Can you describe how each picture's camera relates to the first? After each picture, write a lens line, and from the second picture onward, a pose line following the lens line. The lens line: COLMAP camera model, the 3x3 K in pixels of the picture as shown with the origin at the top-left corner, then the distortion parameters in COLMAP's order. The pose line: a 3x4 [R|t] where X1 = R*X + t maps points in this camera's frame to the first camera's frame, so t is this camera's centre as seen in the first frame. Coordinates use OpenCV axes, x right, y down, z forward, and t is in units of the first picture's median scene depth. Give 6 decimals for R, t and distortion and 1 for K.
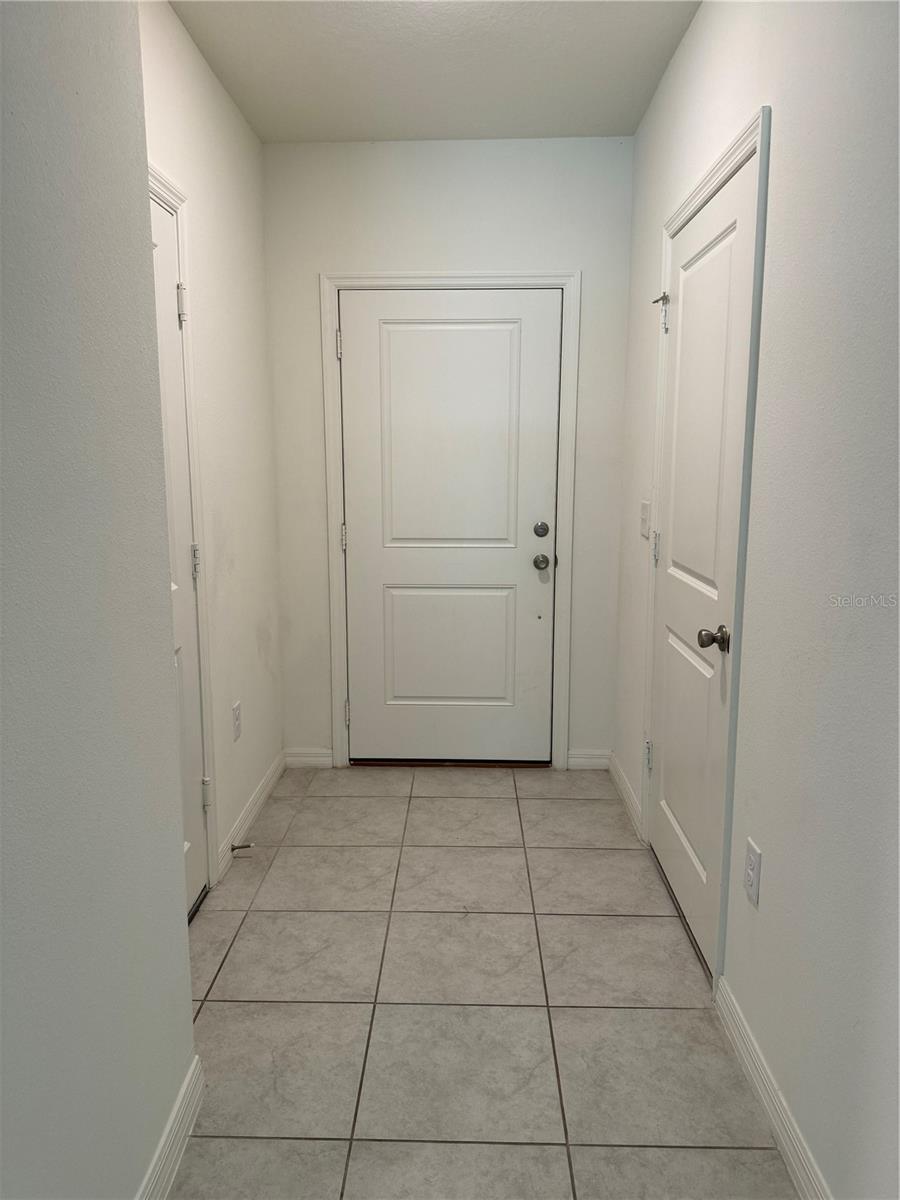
lens RADIAL K [[844.4, 0, 453.1], [0, 844.4, 603.3], [0, 0, 1]] dist [0.010856, 0.000746]
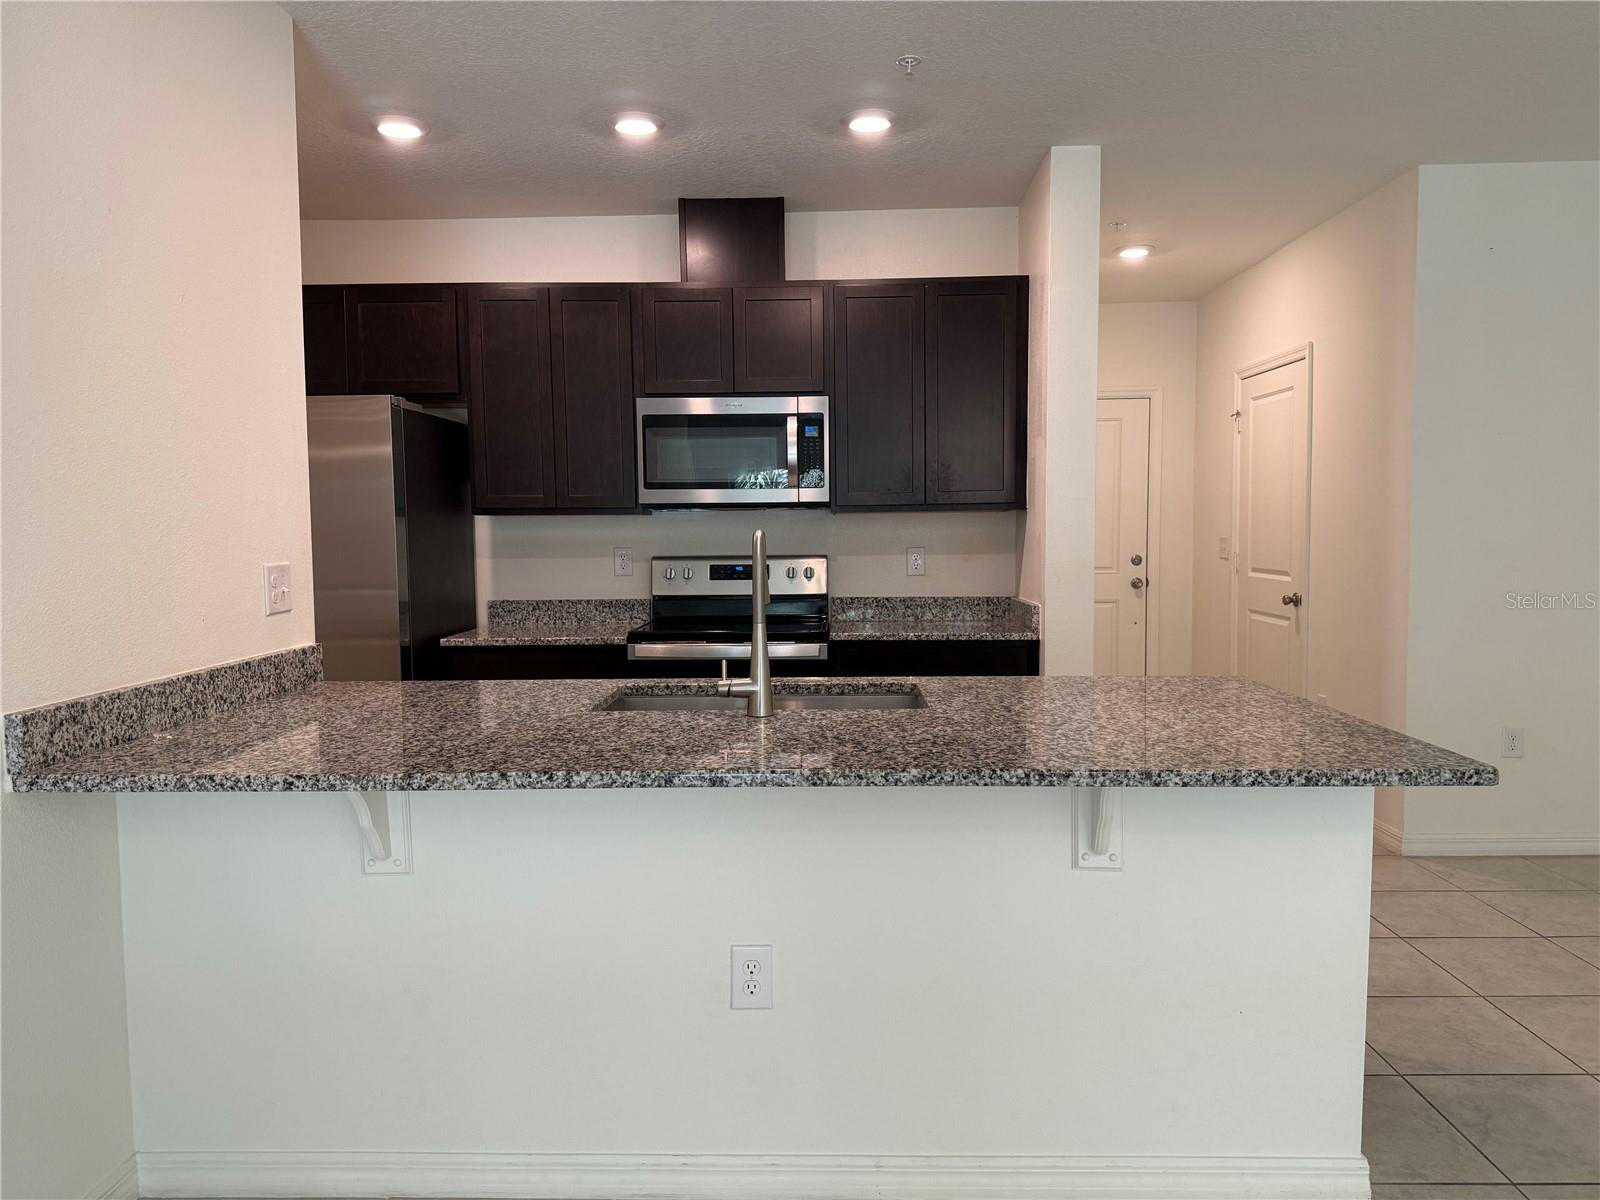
lens RADIAL K [[1125.8, 0, 793.9], [0, 1125.8, 602.1], [0, 0, 1]] dist [0.010856, 0.000746]
pose [[0.999978, -0.006237, -0.002170, -0.625671], [0.005970, 0.994254, -0.106878, 0.242920], [0.002825, 0.106862, 0.994270, -1.181039]]
